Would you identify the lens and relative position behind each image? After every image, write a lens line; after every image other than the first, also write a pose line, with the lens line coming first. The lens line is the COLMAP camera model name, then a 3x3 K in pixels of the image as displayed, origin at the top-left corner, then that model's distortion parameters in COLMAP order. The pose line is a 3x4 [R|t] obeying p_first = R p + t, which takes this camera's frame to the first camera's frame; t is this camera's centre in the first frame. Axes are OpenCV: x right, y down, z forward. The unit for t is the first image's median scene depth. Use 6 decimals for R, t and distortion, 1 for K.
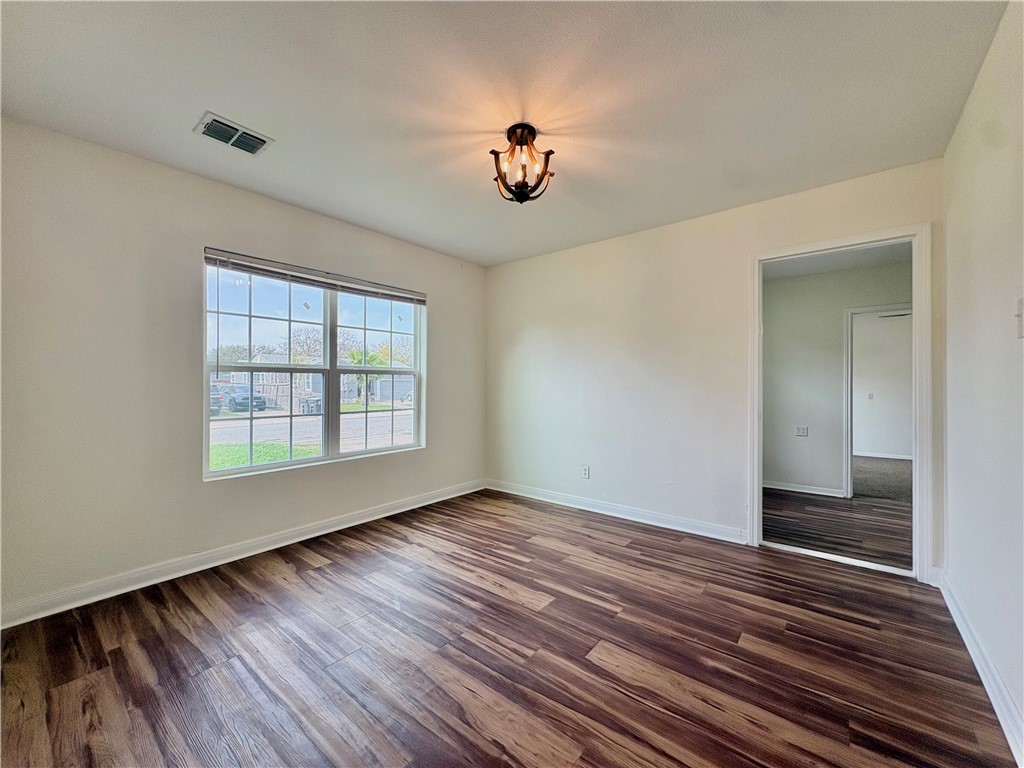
lens RADIAL K [[414.2, 0, 508.8], [0, 414.2, 384.4], [0, 0, 1]] dist [0.002393, 0.000186]
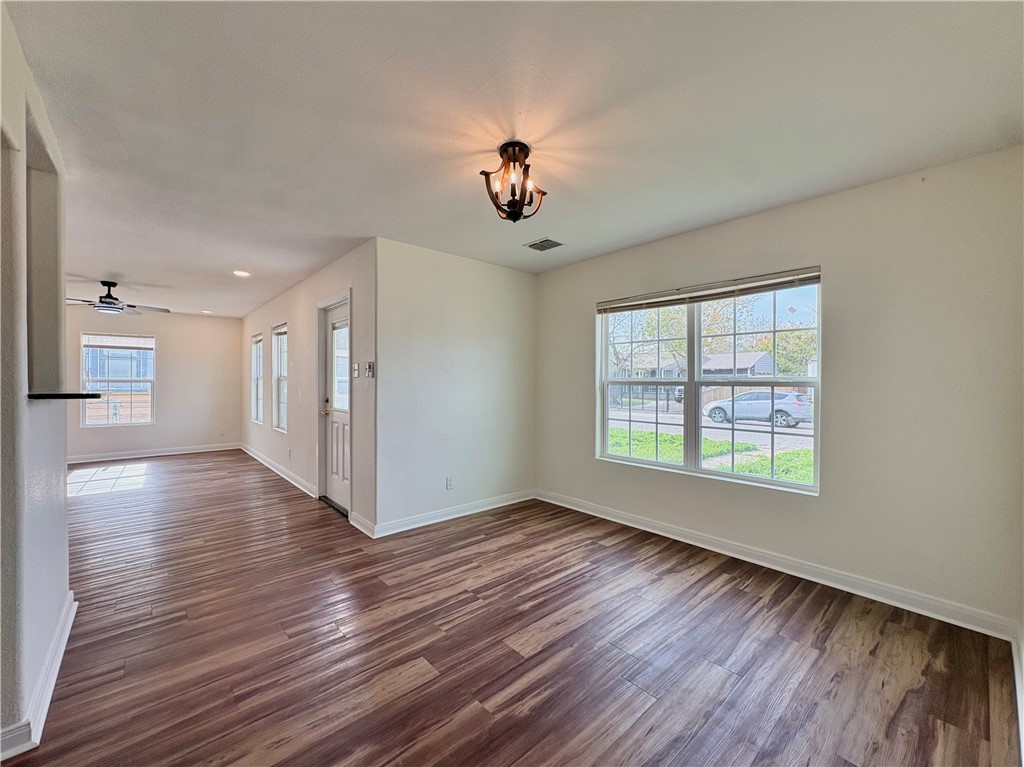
lens RADIAL K [[414.2, 0, 509.6], [0, 414.2, 380.4], [0, 0, 1]] dist [0.002393, 0.000186]
pose [[-0.163322, -0.003700, -0.986566, 0.715523], [-0.004997, 0.999983, -0.002924, -0.038687], [0.986560, 0.004452, -0.163338, 0.820833]]
